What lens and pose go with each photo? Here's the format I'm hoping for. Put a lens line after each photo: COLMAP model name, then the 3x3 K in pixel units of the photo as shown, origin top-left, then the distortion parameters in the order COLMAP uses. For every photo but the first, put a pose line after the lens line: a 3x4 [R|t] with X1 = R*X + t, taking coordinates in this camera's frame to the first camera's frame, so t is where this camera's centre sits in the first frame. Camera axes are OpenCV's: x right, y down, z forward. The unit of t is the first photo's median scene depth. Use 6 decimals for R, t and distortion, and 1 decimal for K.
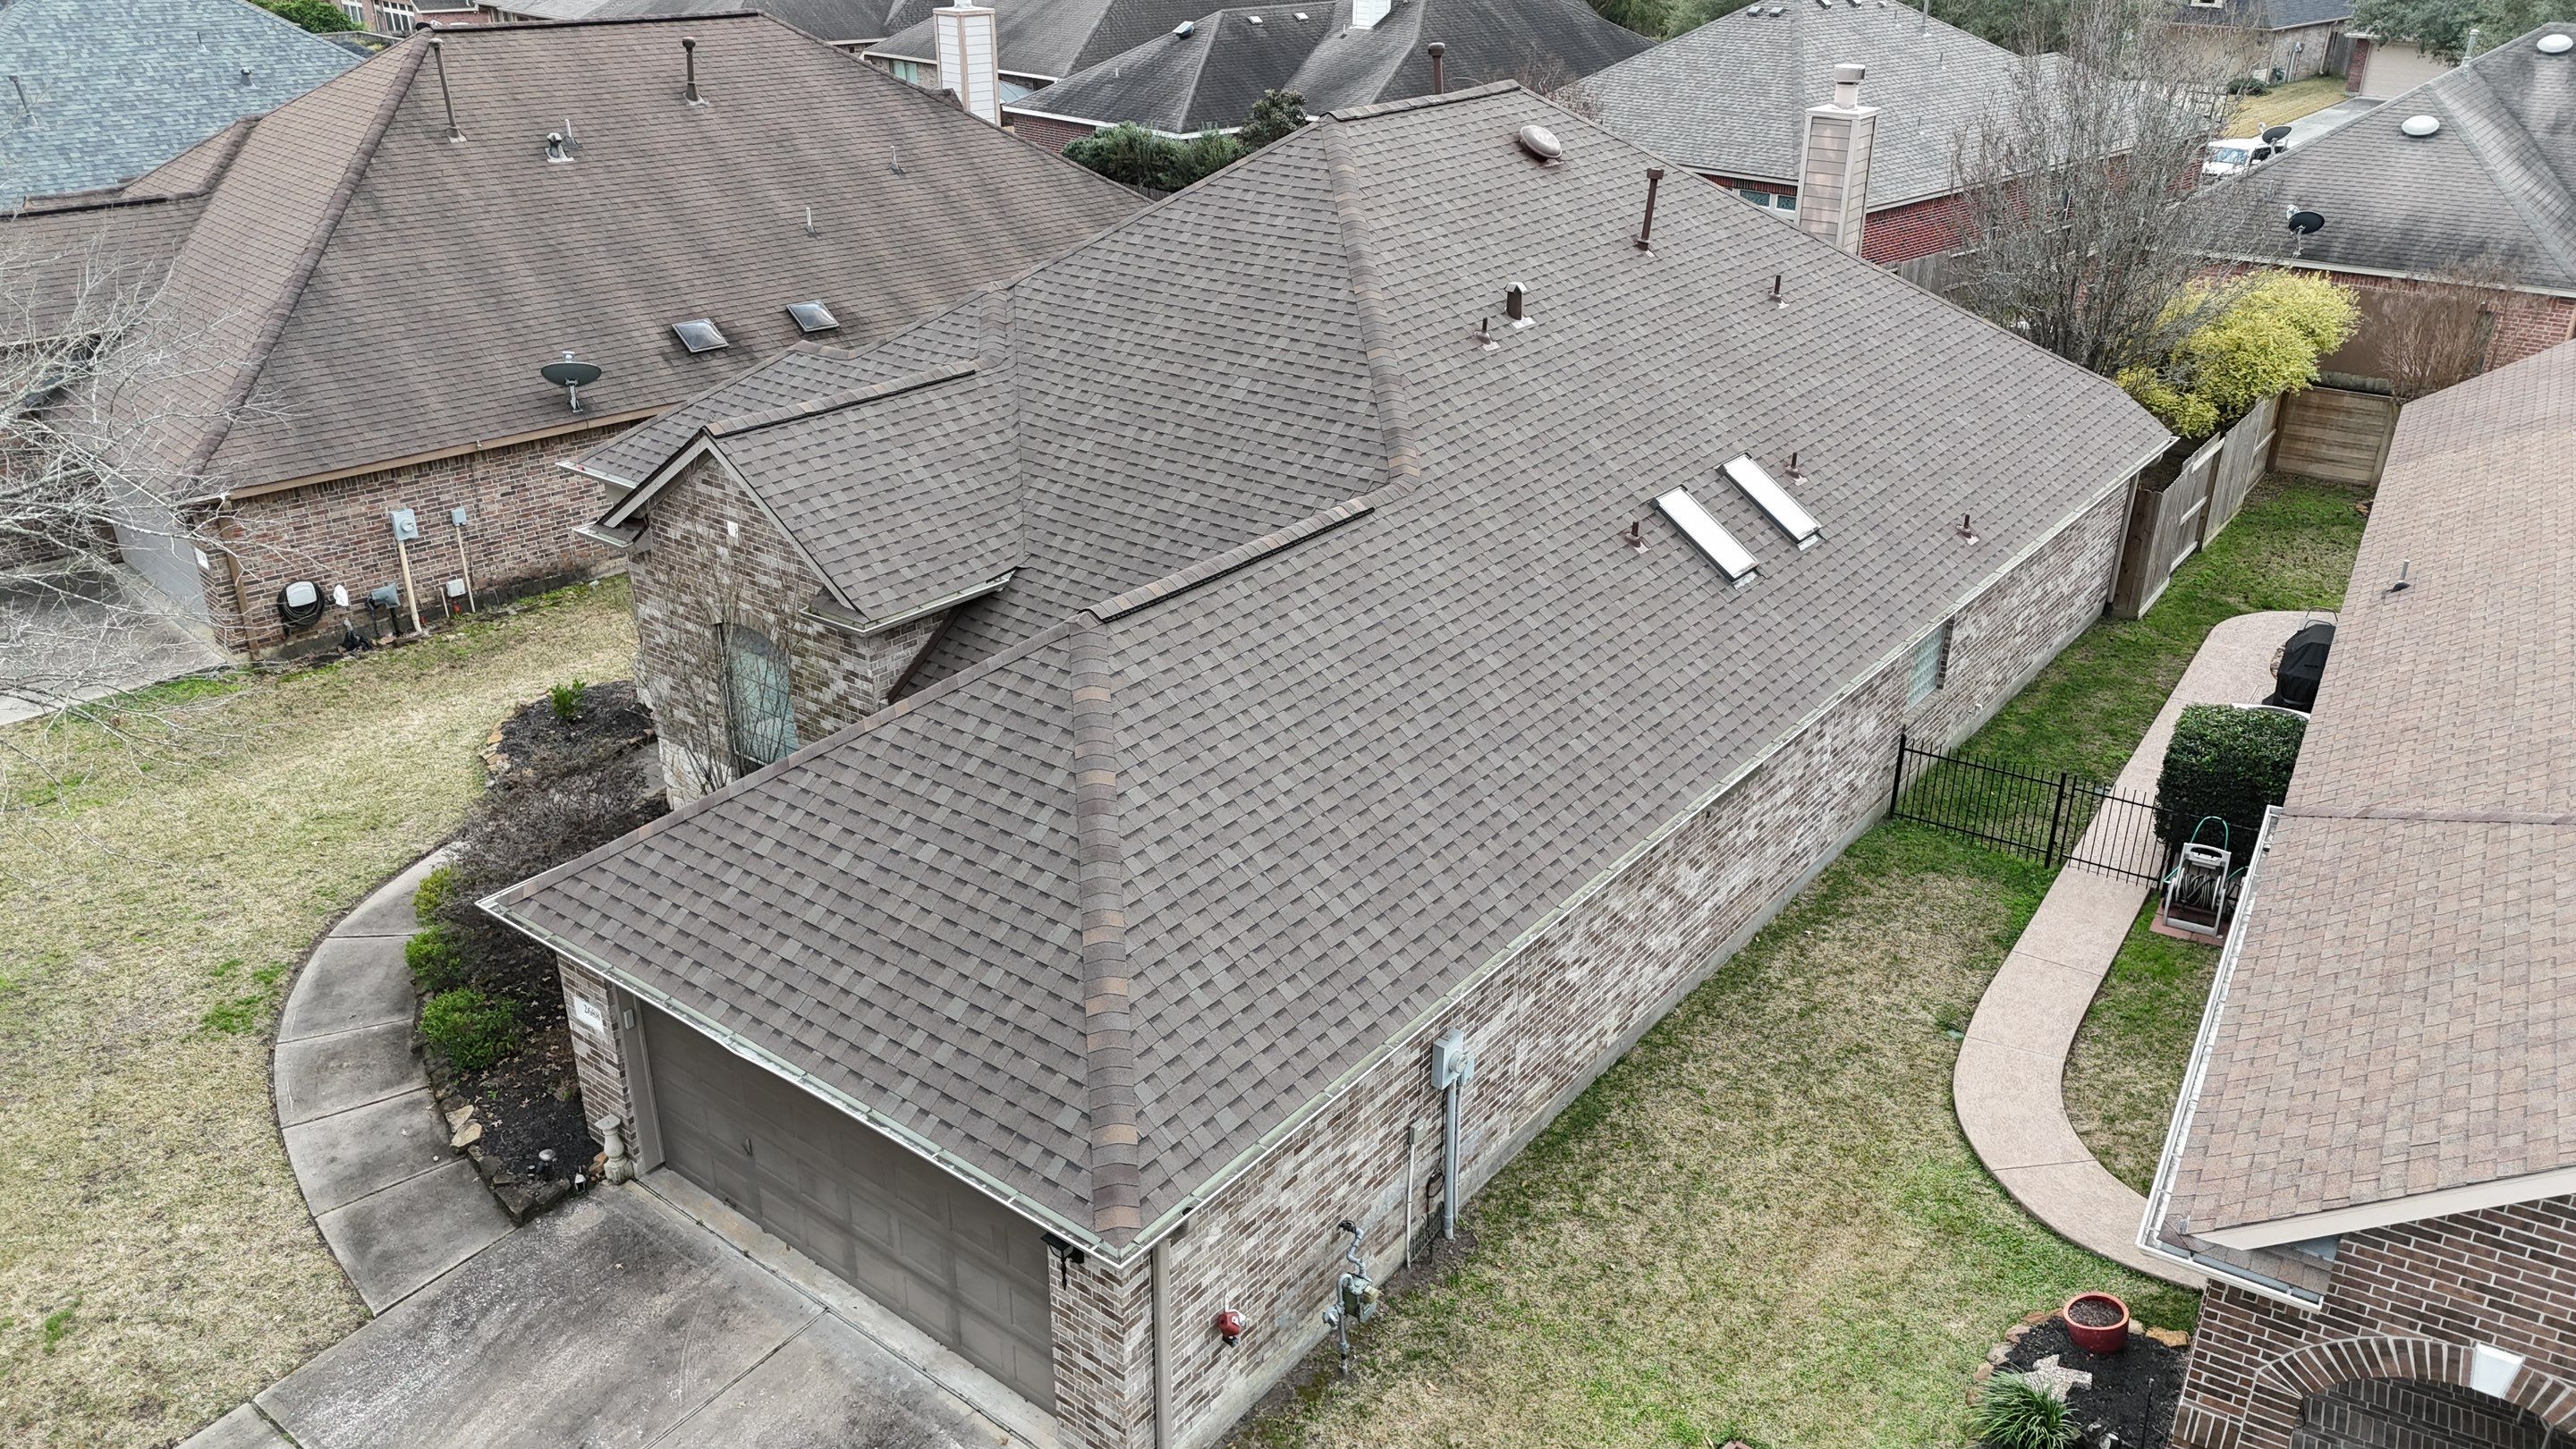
lens RADIAL K [[1889.2, 0, 1287.6], [0, 1889.2, 720.7], [0, 0, 1]] dist [0.073548, -0.066121]
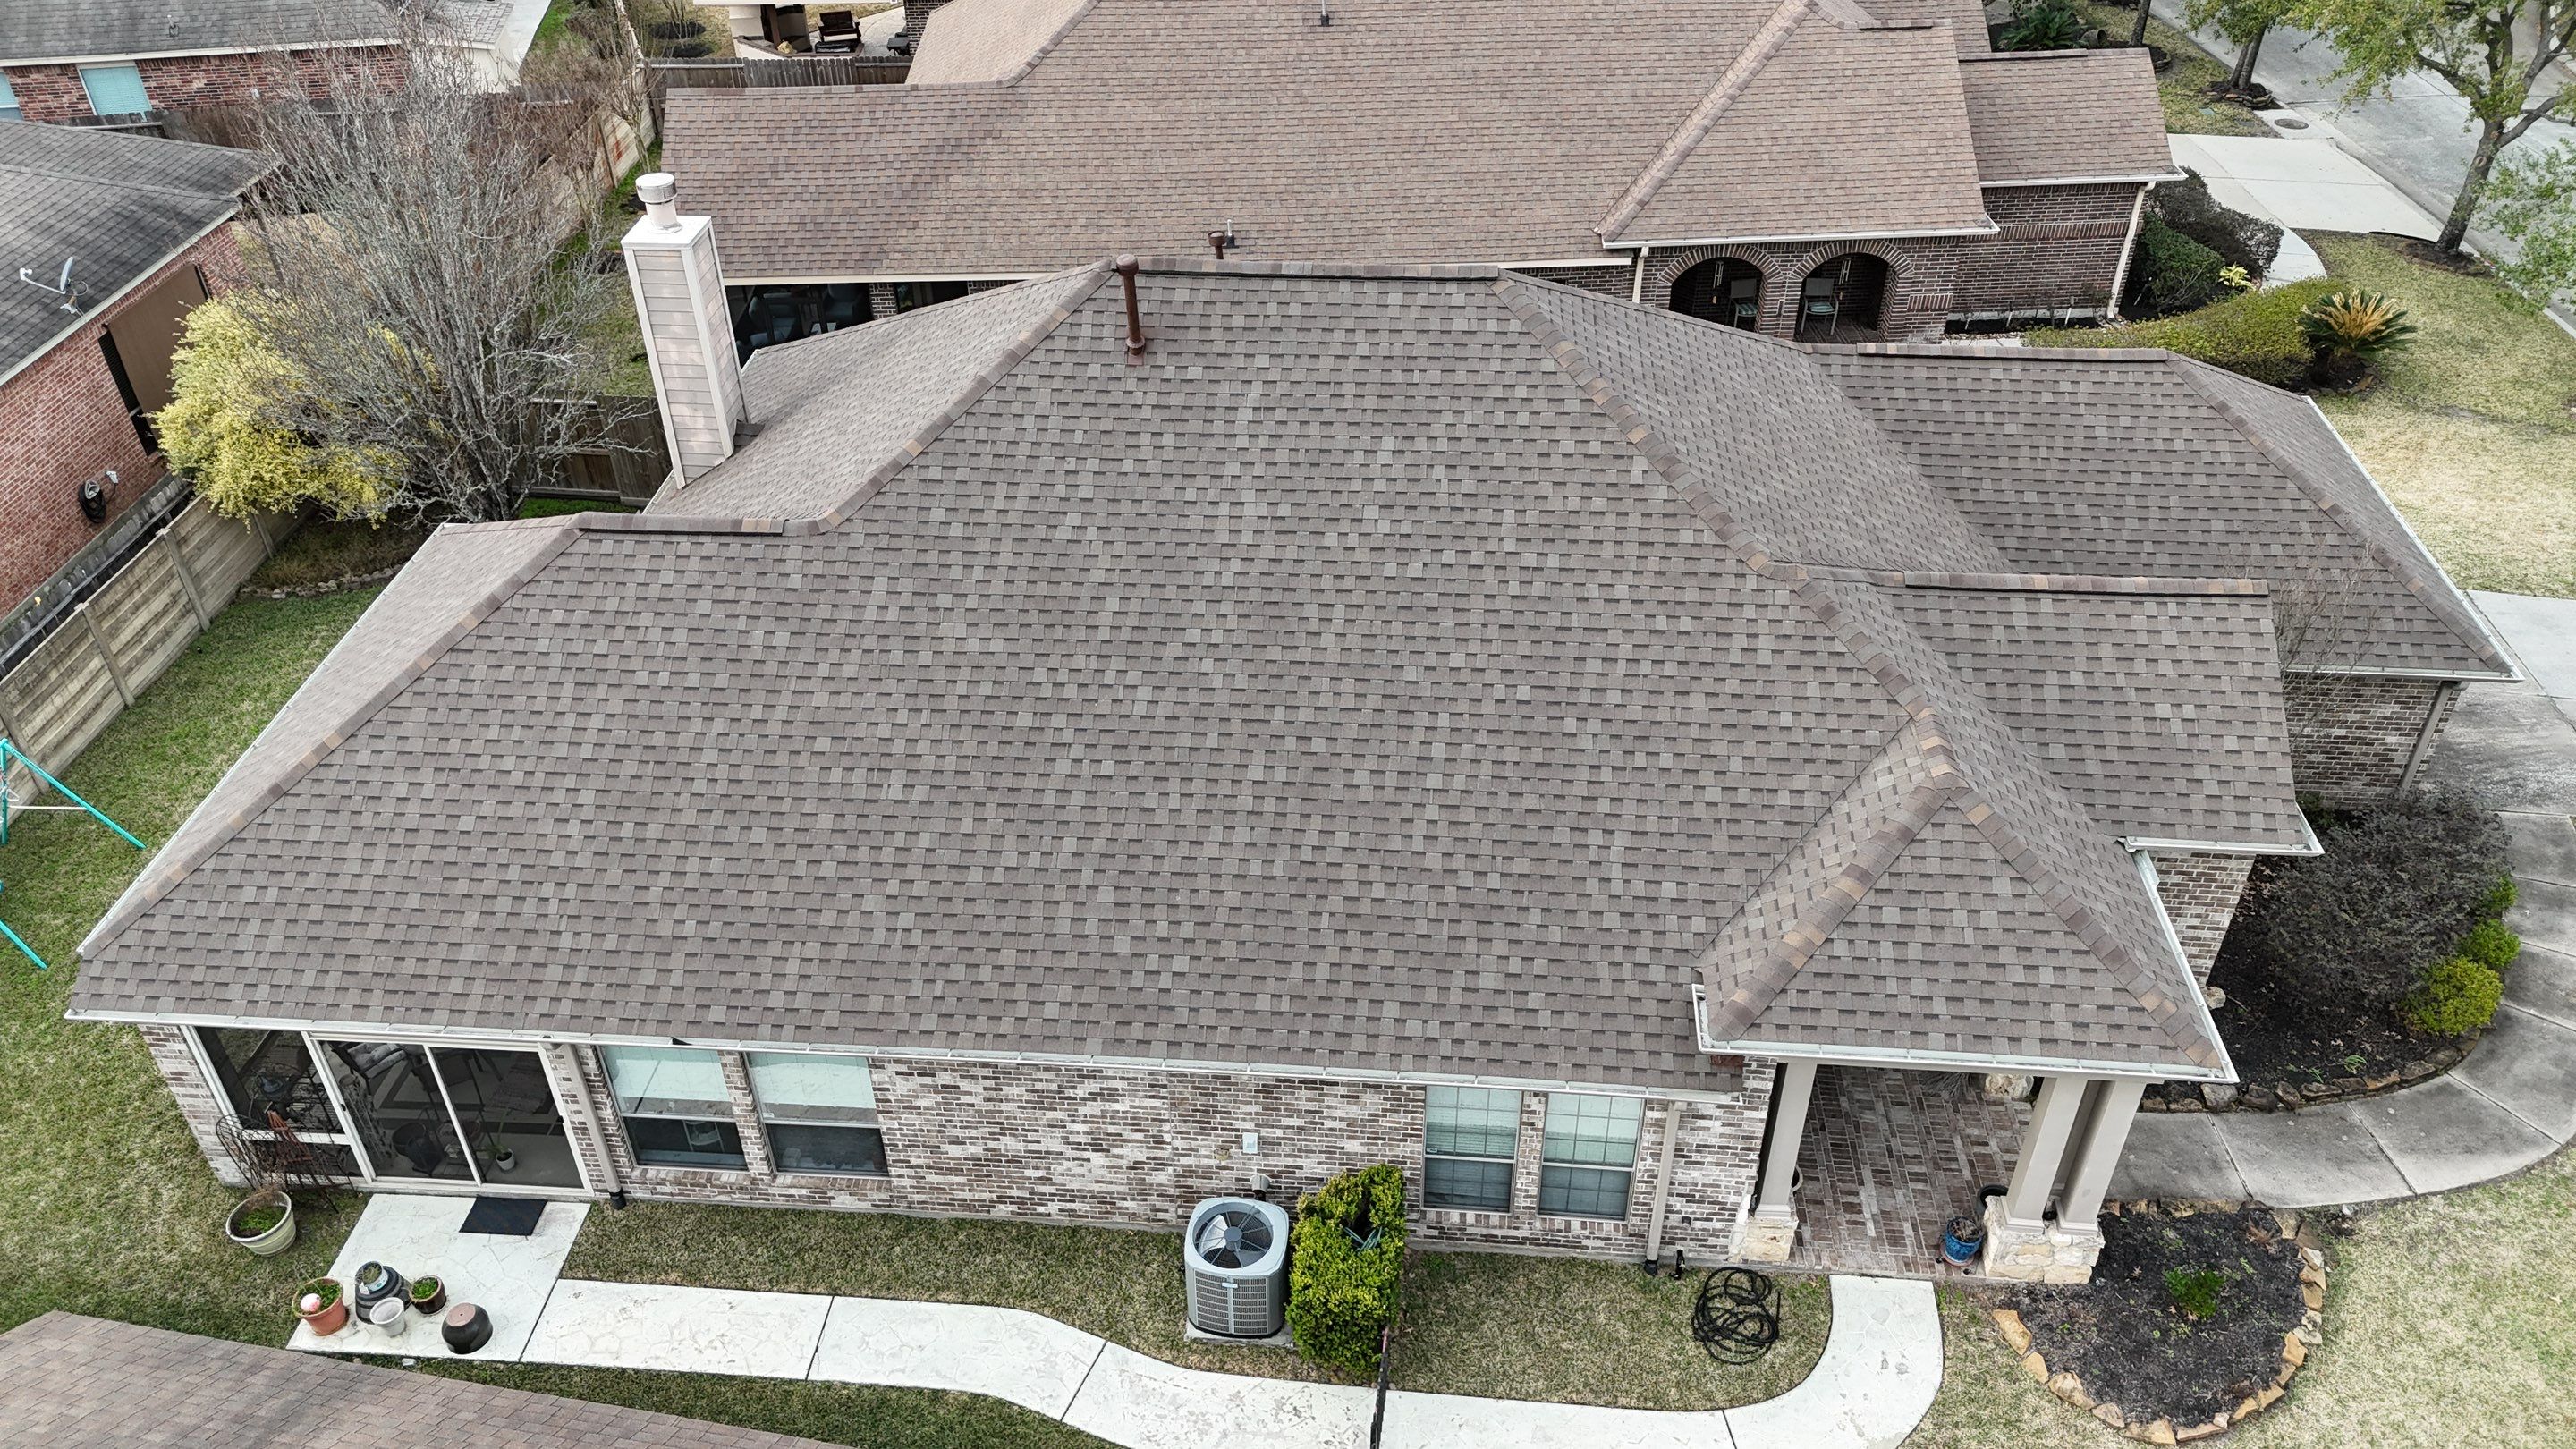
lens RADIAL K [[1889.2, 0, 1286.0], [0, 1889.2, 720.5], [0, 0, 1]] dist [0.073548, -0.066121]
pose [[-0.550192, -0.496158, 0.671652, -0.696563], [0.358606, 0.585999, 0.726641, -0.977071], [-0.754116, 0.640650, -0.144486, 1.496174]]
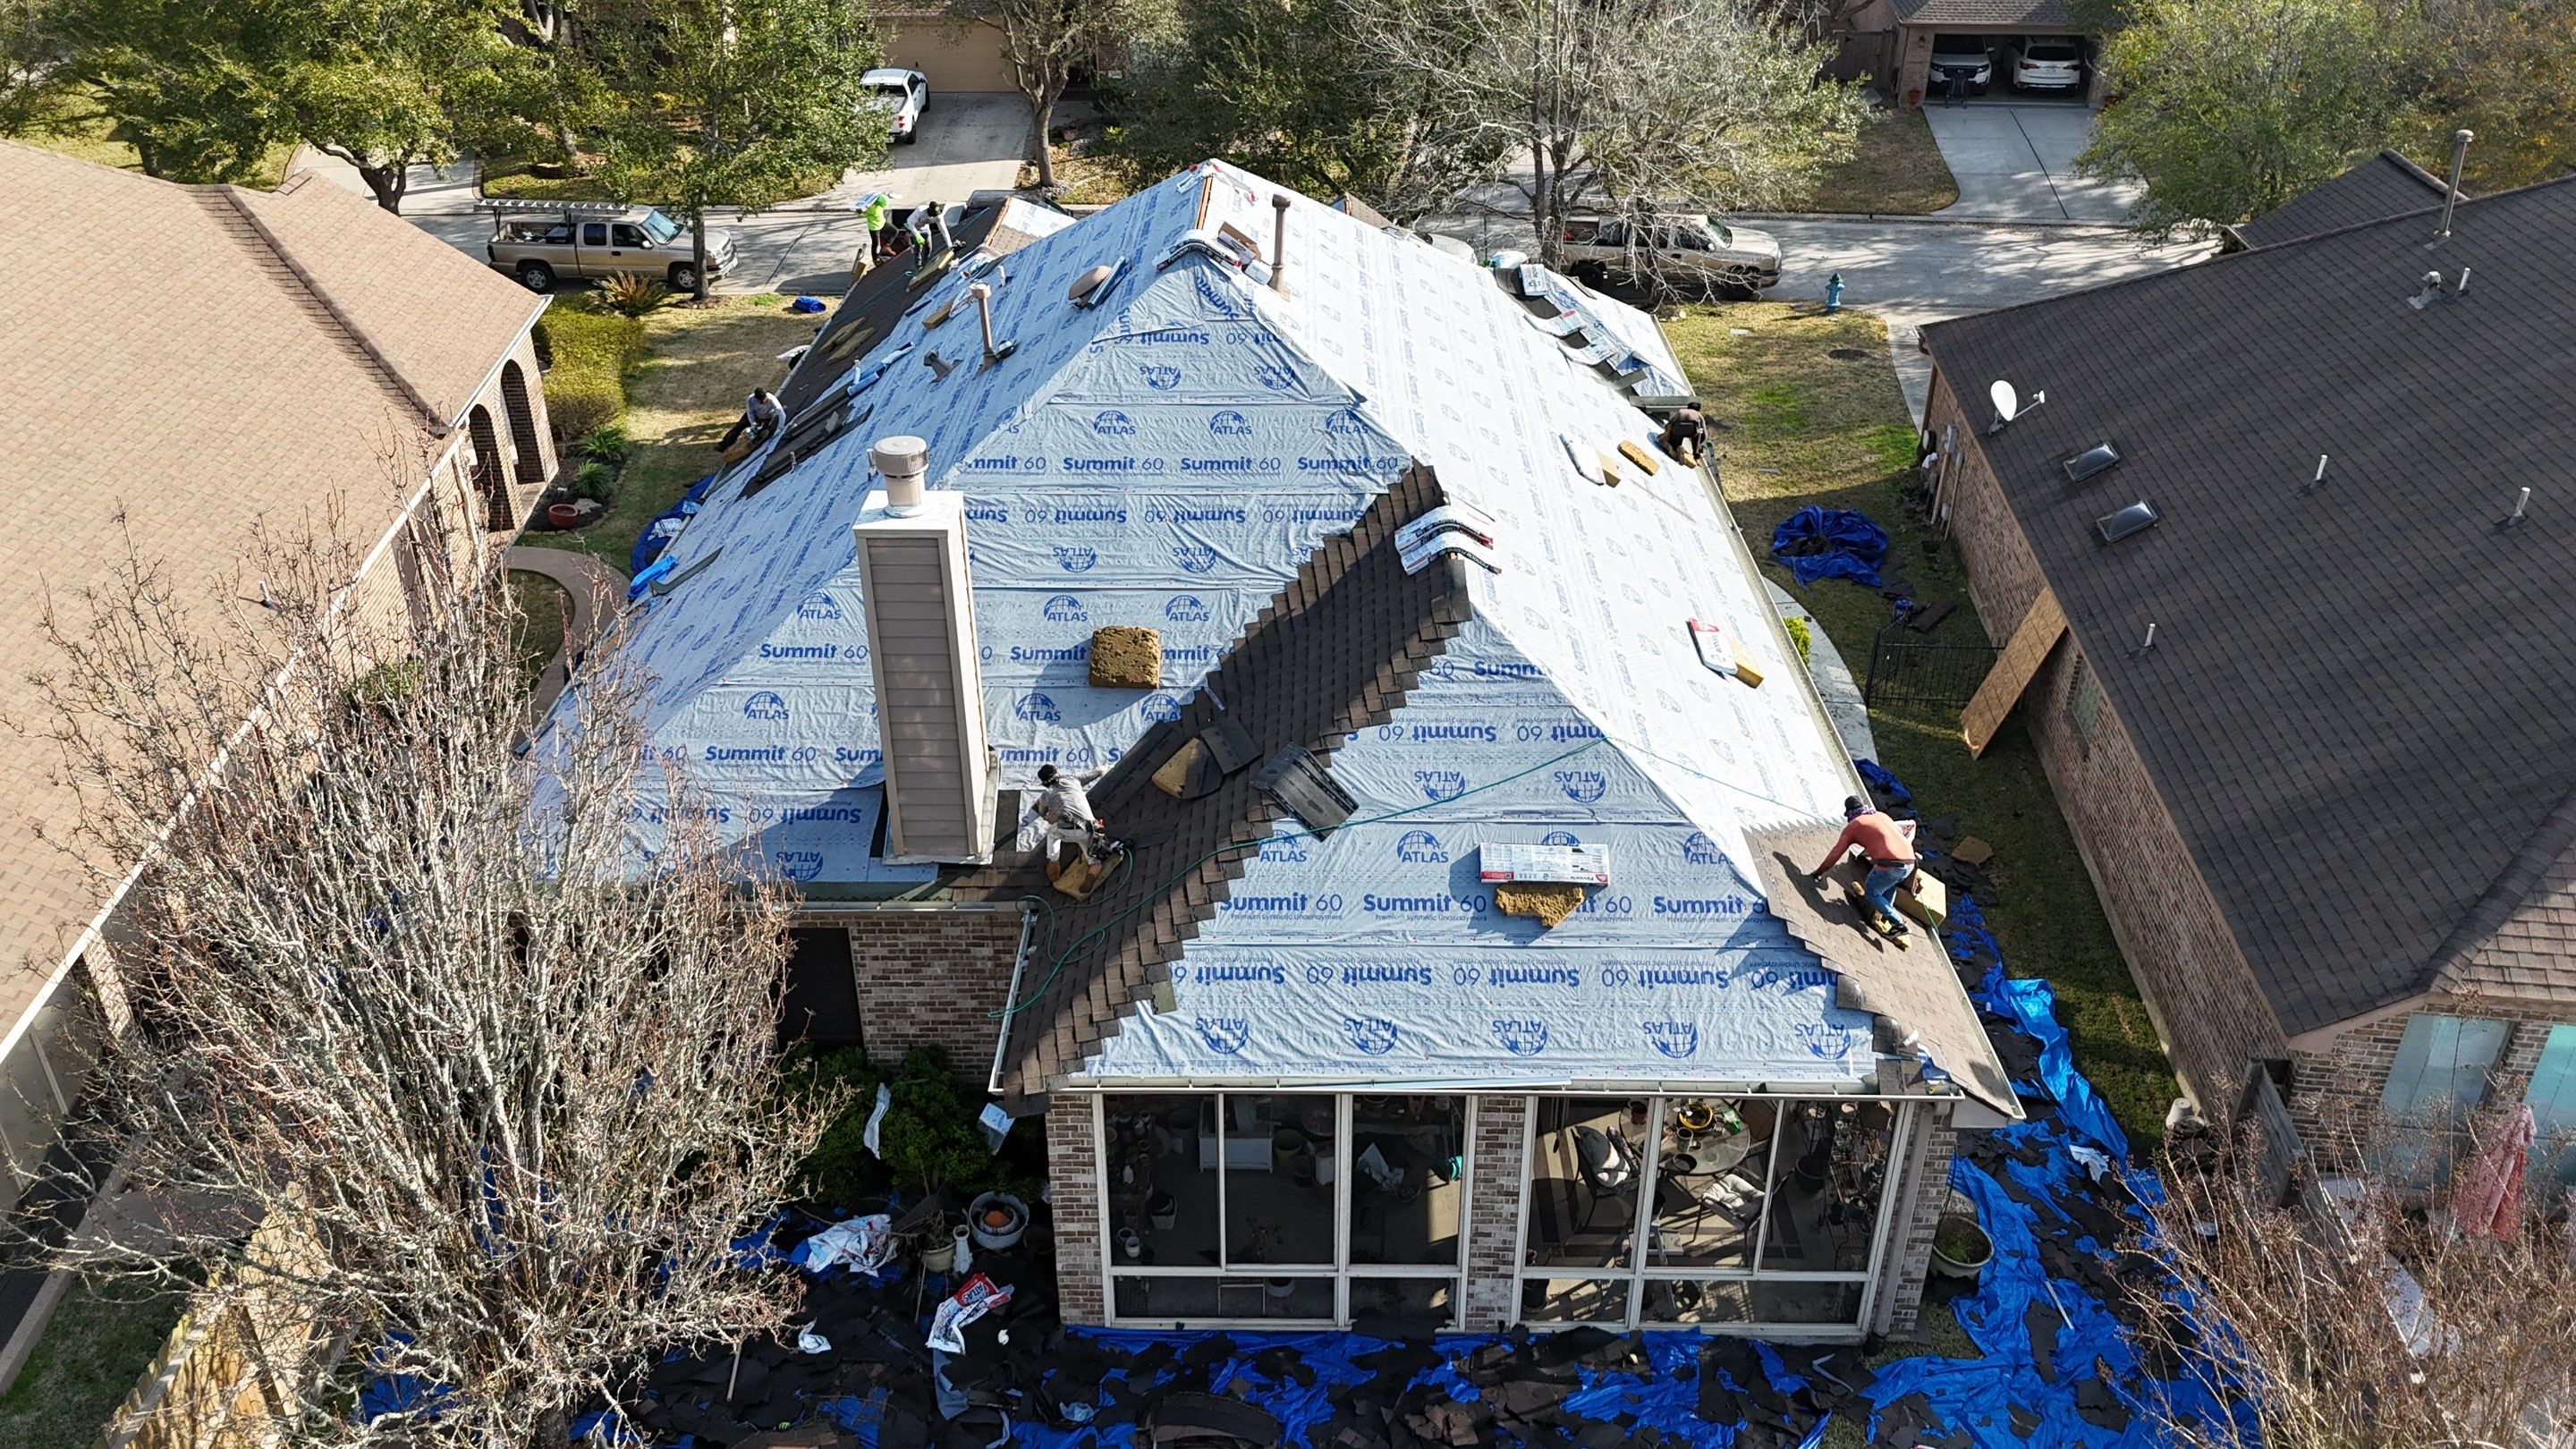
lens RADIAL K [[1889.2, 0, 1289.1], [0, 1889.2, 712.9], [0, 0, 1]] dist [0.073548, -0.066121]
pose [[-0.795063, 0.297457, -0.528577, 0.744274], [-0.253763, 0.628401, 0.735334, -1.049572], [0.550889, 0.718770, -0.424135, 1.928065]]
